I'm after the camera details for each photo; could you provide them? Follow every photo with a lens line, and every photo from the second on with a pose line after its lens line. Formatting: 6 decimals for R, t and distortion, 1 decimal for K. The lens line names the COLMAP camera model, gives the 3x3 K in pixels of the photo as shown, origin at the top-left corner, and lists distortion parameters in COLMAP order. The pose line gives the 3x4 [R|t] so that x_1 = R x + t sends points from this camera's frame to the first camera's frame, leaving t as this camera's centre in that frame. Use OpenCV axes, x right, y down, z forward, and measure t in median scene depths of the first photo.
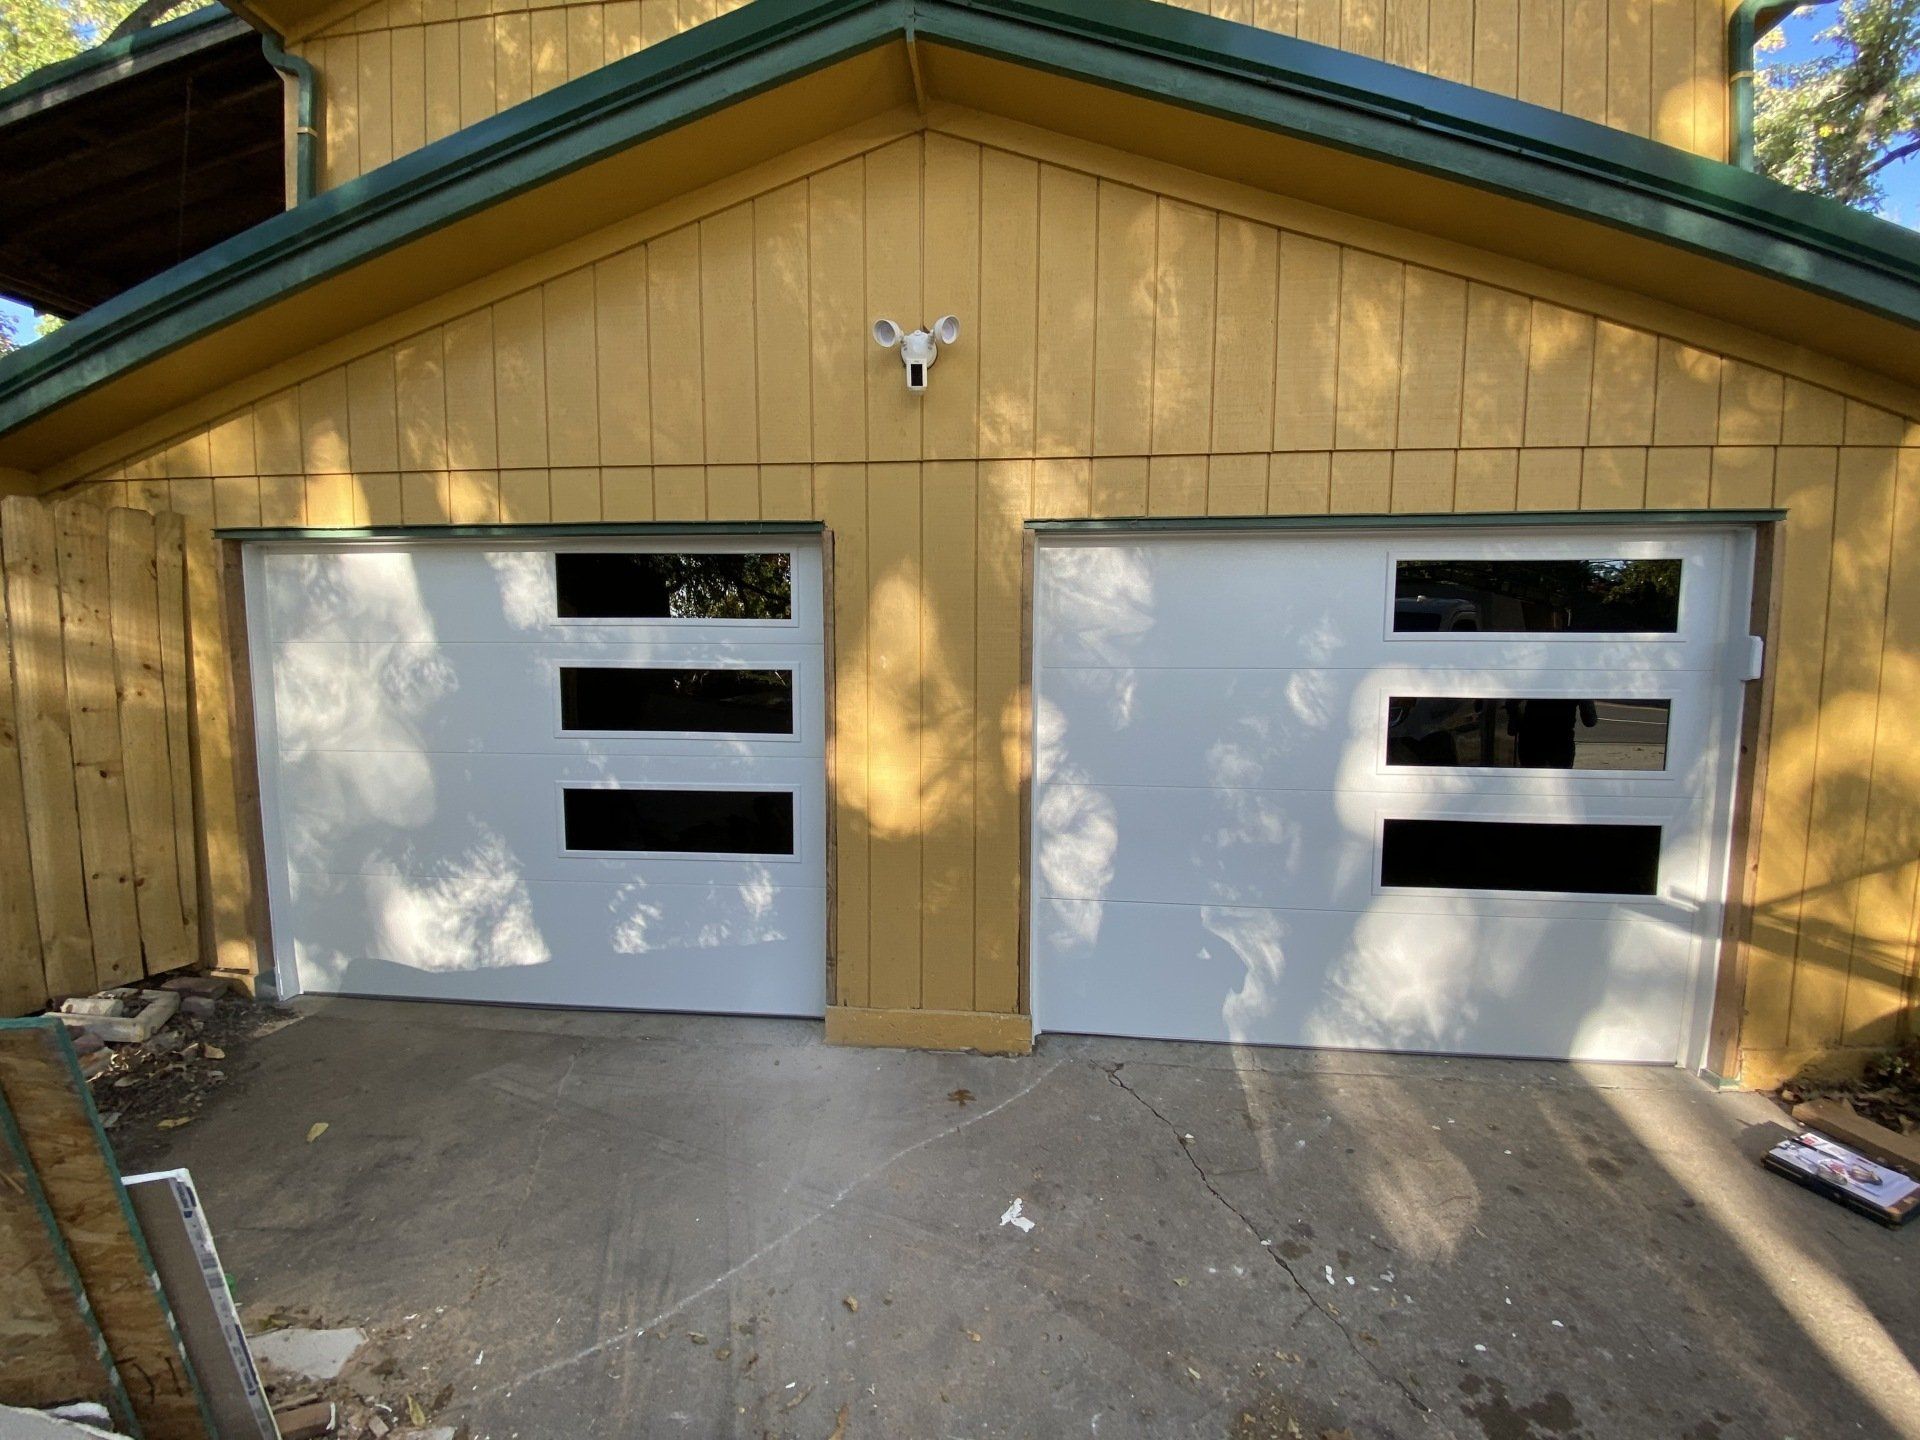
lens RADIAL K [[771.7, 0, 960.0], [0, 771.7, 720.0], [0, 0, 1]] dist [-0.000491, -0.012093]
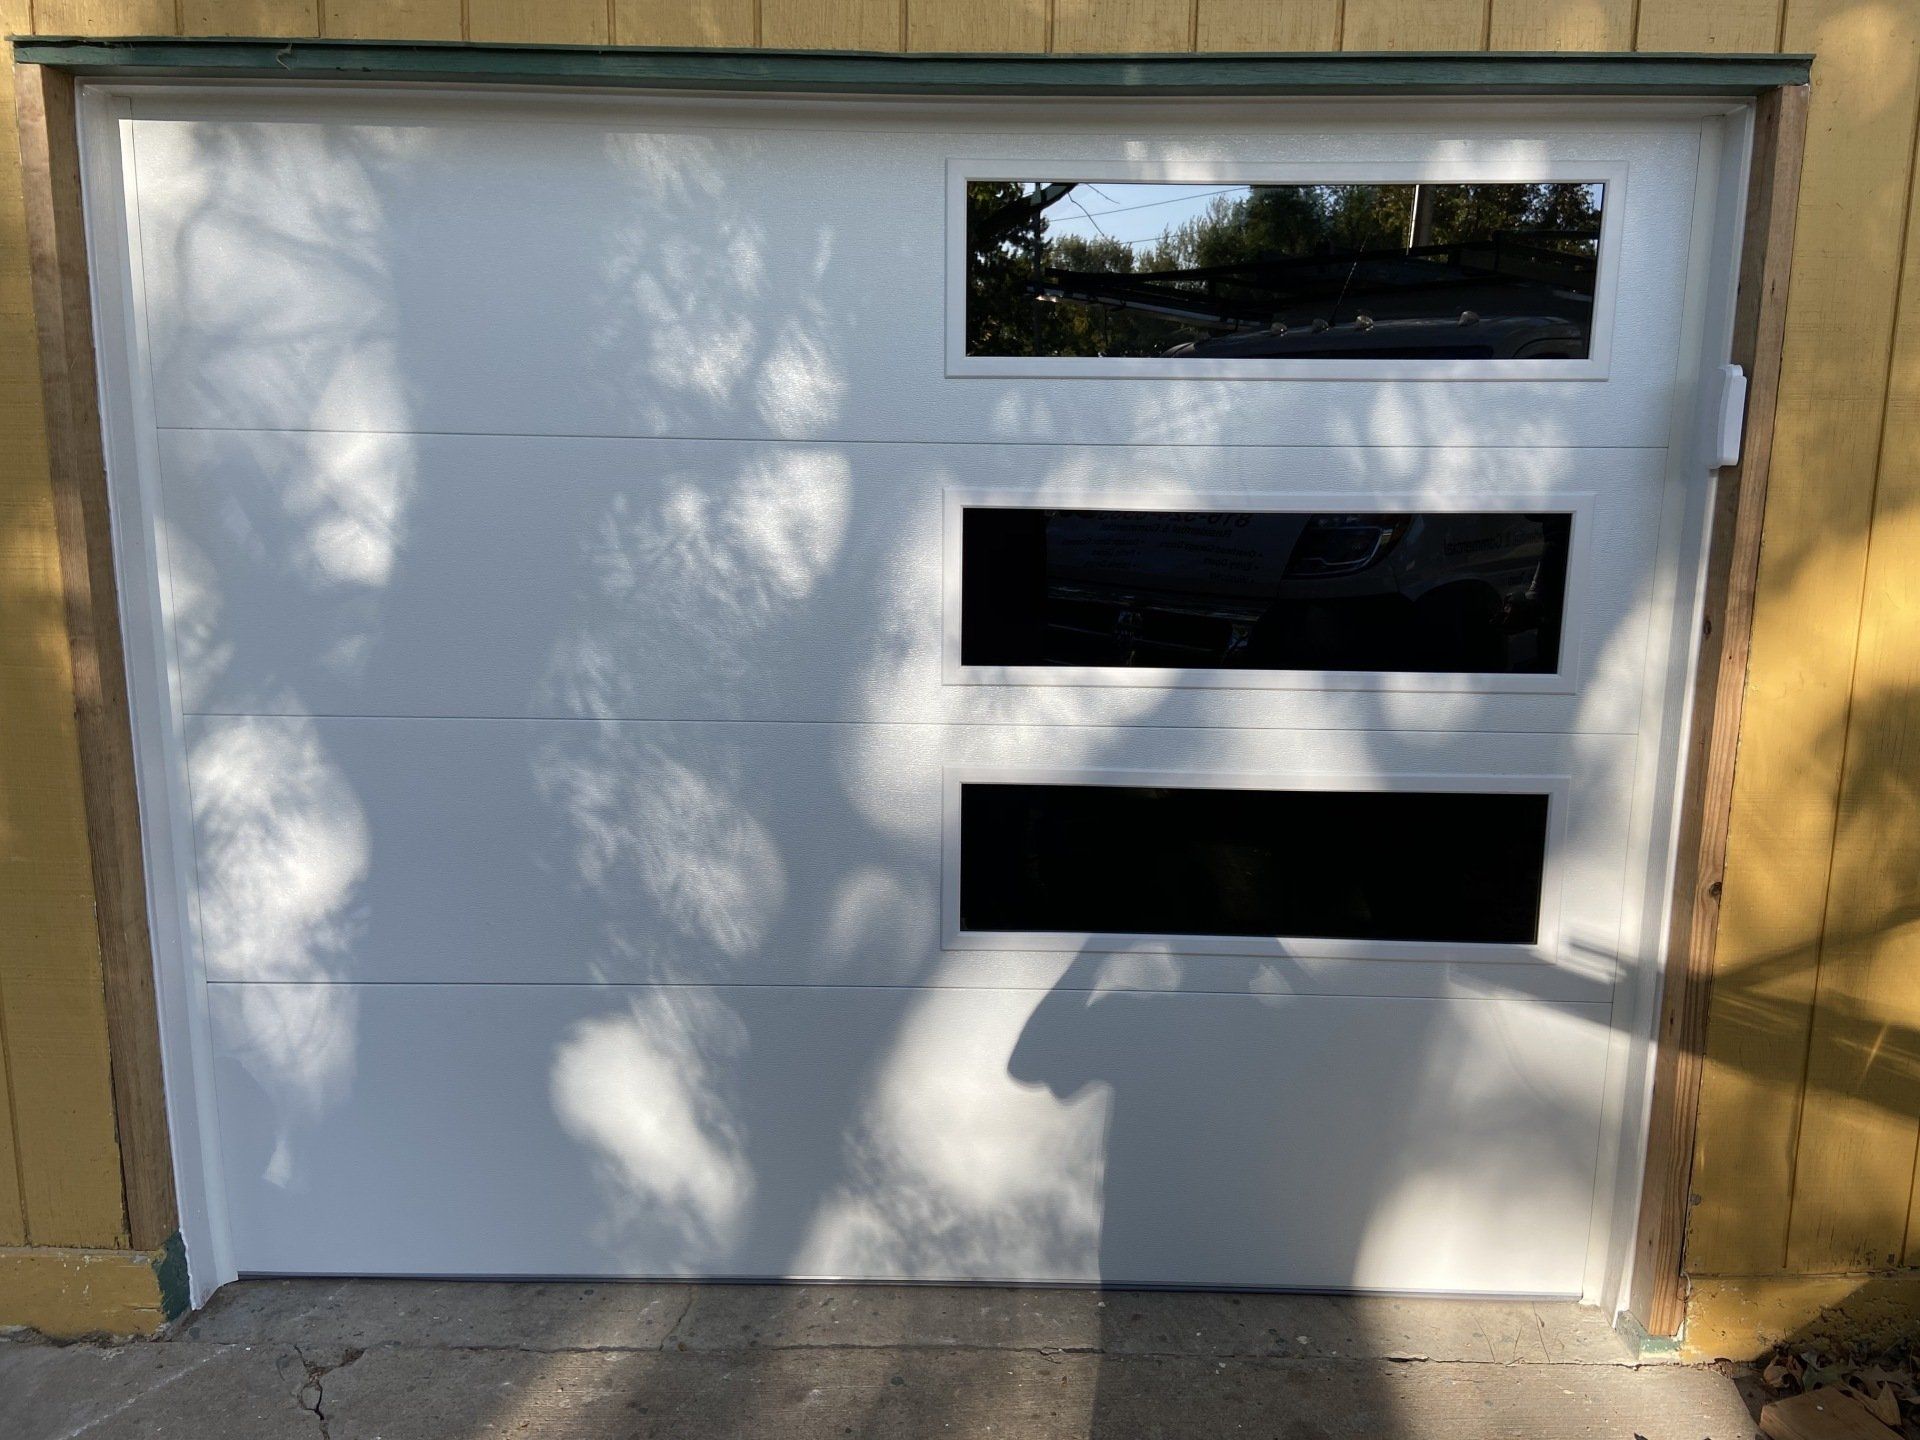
lens RADIAL K [[1492.8, 0, 960.0], [0, 1492.8, 720.0], [0, 0, 1]] dist [0.010687, 0.002046]
pose [[0.995588, -0.004607, 0.093718, 0.500682], [-0.005395, 0.994331, 0.106194, 0.001430], [-0.093676, -0.106232, 0.989919, 0.166839]]
